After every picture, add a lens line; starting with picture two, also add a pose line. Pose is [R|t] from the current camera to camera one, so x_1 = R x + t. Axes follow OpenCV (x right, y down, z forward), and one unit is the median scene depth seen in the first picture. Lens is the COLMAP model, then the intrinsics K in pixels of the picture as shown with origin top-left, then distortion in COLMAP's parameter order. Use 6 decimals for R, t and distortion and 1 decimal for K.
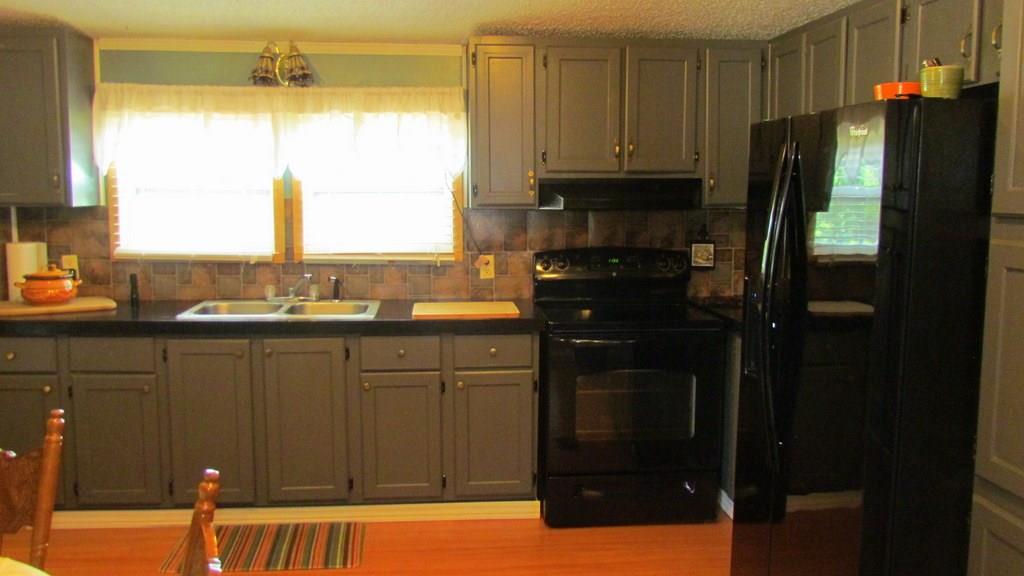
lens RADIAL K [[826.1, 0, 516.8], [0, 826.1, 291.0], [0, 0, 1]] dist [-0.059250, 0.028918]
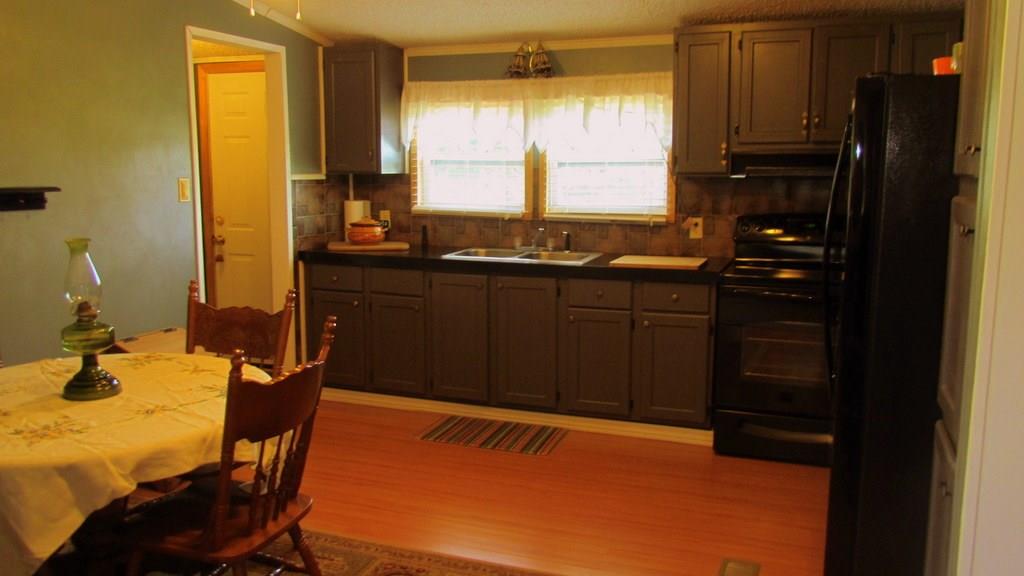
lens RADIAL K [[826.1, 0, 503.5], [0, 826.1, 288.7], [0, 0, 1]] dist [-0.059250, 0.028918]
pose [[0.892614, 0.059531, -0.446874, 0.258472], [-0.046859, 0.998125, 0.039368, 0.024099], [0.448380, -0.014200, 0.893730, -0.148345]]
